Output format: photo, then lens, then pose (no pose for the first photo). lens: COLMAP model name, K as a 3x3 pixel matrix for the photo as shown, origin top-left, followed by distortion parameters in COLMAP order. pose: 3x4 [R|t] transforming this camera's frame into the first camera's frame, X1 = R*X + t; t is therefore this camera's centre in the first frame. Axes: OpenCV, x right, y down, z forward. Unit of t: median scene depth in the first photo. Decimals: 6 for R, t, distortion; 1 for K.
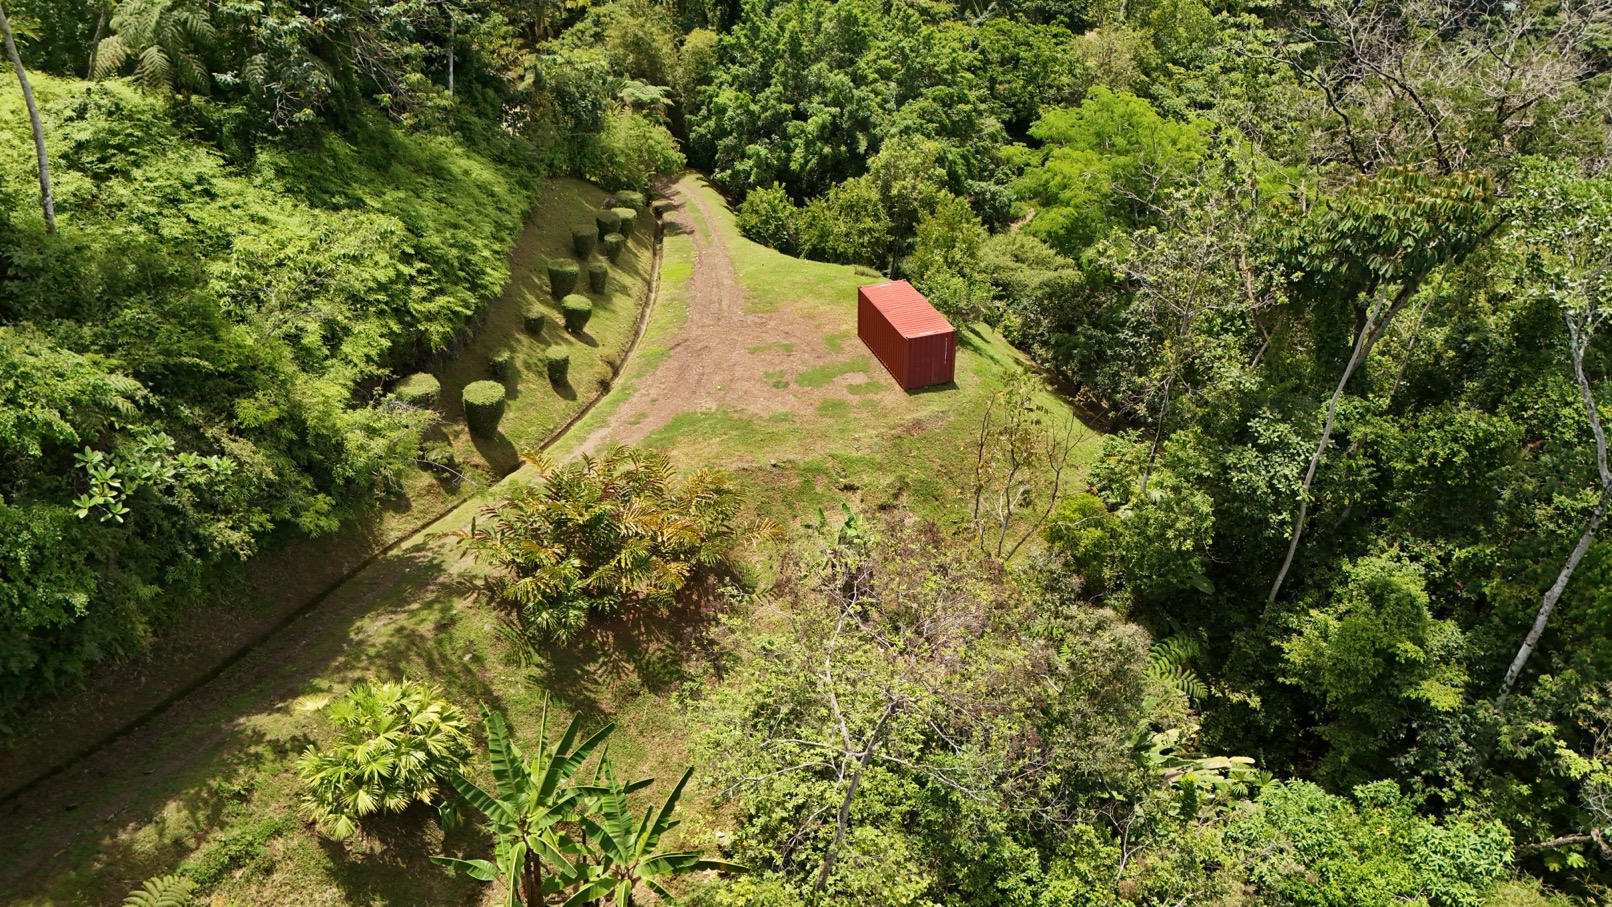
lens RADIAL K [[1195.7, 0, 804.6], [0, 1195.7, 448.3], [0, 0, 1]] dist [0.098010, -0.103364]
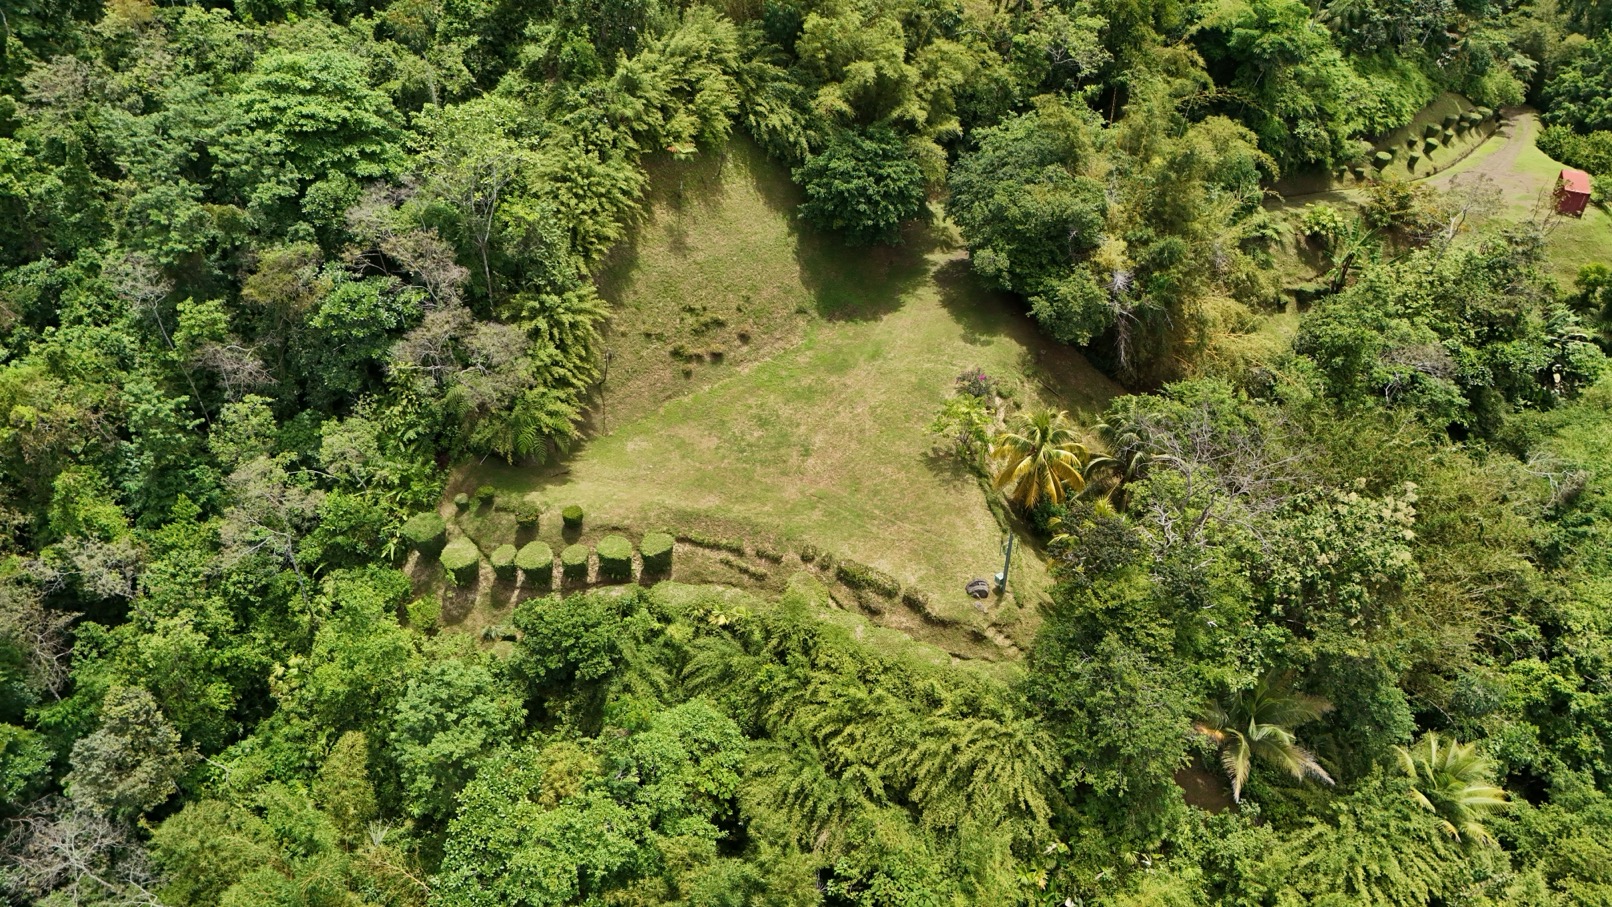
lens RADIAL K [[1180.1, 0, 817.0], [0, 1180.1, 449.3], [0, 0, 1]] dist [0.063846, -0.070392]
pose [[0.741871, 0.421015, -0.521894, 0.381118], [-0.369798, 0.906141, 0.205322, 0.378319], [0.559354, 0.040673, 0.827931, -1.554706]]
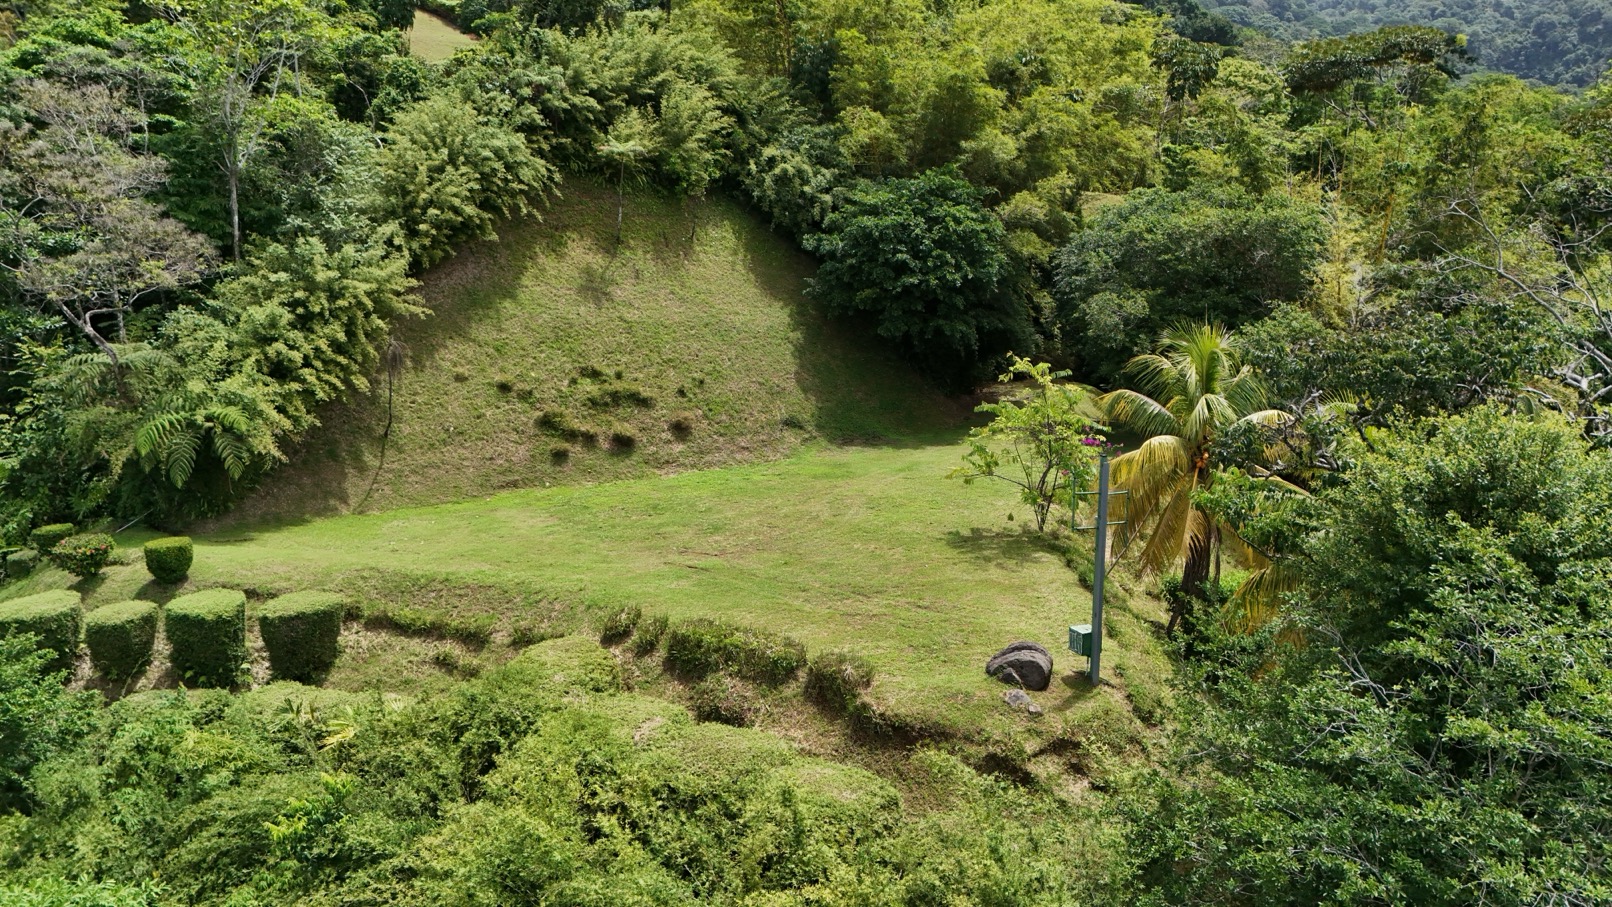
lens RADIAL K [[1193.2, 0, 801.4], [0, 1193.2, 452.7], [0, 0, 1]] dist [0.063473, -0.055667]
pose [[0.602412, 0.139398, -0.785918, 0.213638], [-0.432244, 0.884733, -0.174393, 0.727933], [0.671018, 0.444765, 0.593228, -0.810456]]
